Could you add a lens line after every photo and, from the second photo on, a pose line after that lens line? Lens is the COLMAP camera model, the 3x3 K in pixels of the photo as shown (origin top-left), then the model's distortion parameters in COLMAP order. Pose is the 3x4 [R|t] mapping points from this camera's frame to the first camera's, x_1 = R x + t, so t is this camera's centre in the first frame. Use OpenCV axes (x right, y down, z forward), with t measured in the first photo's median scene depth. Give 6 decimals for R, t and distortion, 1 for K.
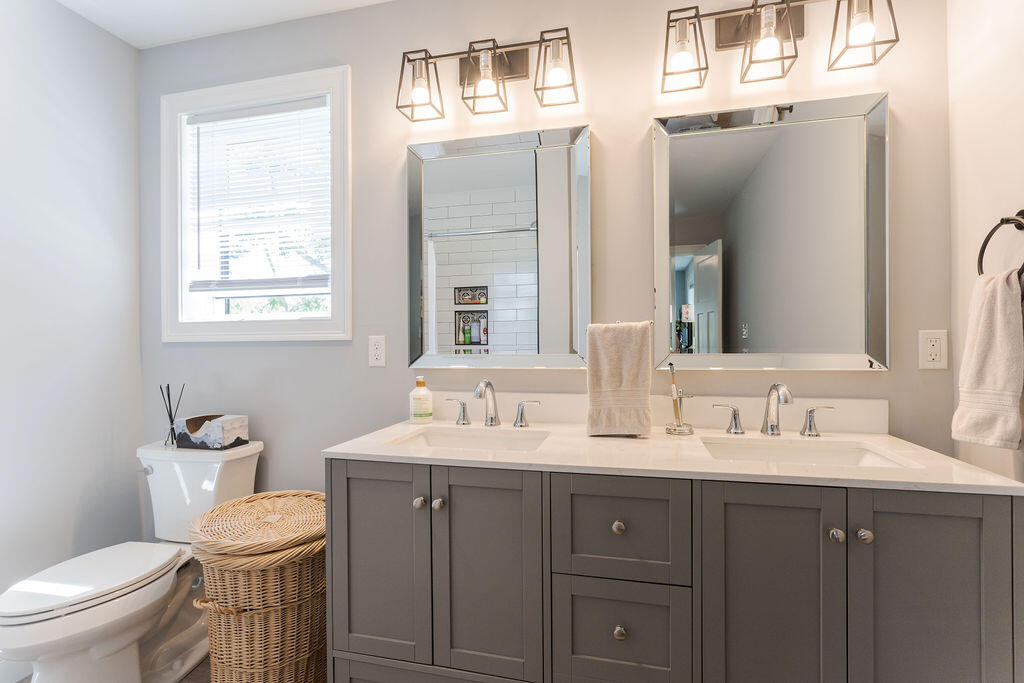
lens RADIAL K [[487.6, 0, 512.0], [0, 487.6, 341.5], [0, 0, 1]] dist [-0.017342, -0.000090]
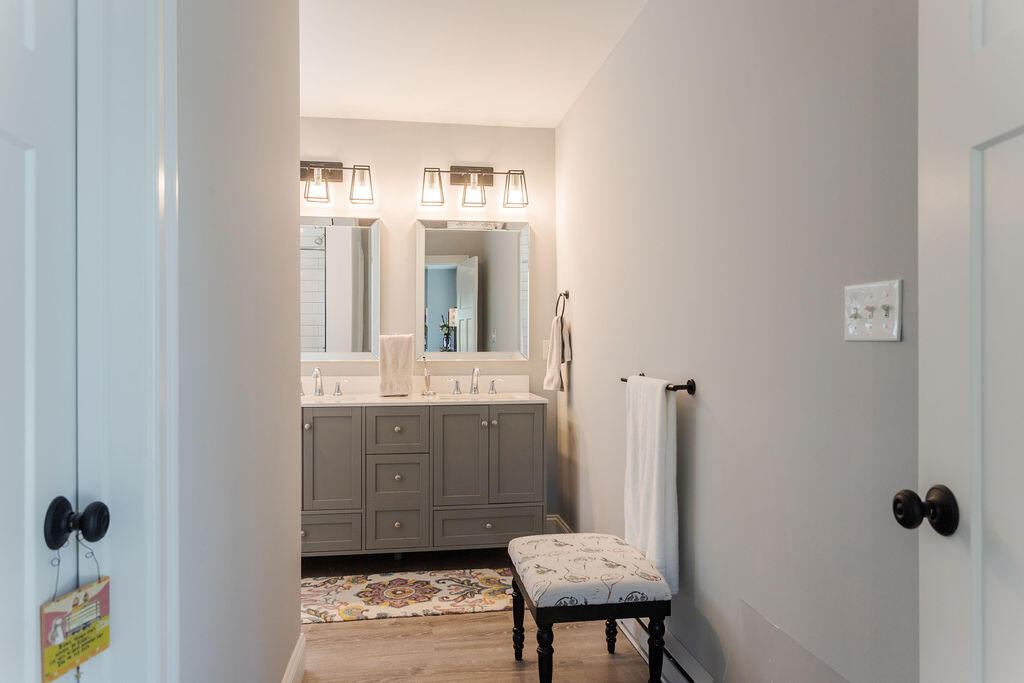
lens RADIAL K [[736.3, 0, 512.0], [0, 736.3, 341.5], [0, 0, 1]] dist [-0.002813, -0.000258]
pose [[0.922680, 0.008603, 0.385470, -0.448337], [-0.007540, 0.999962, -0.004270, -0.005168], [-0.385492, 0.001034, 0.922711, -1.726448]]
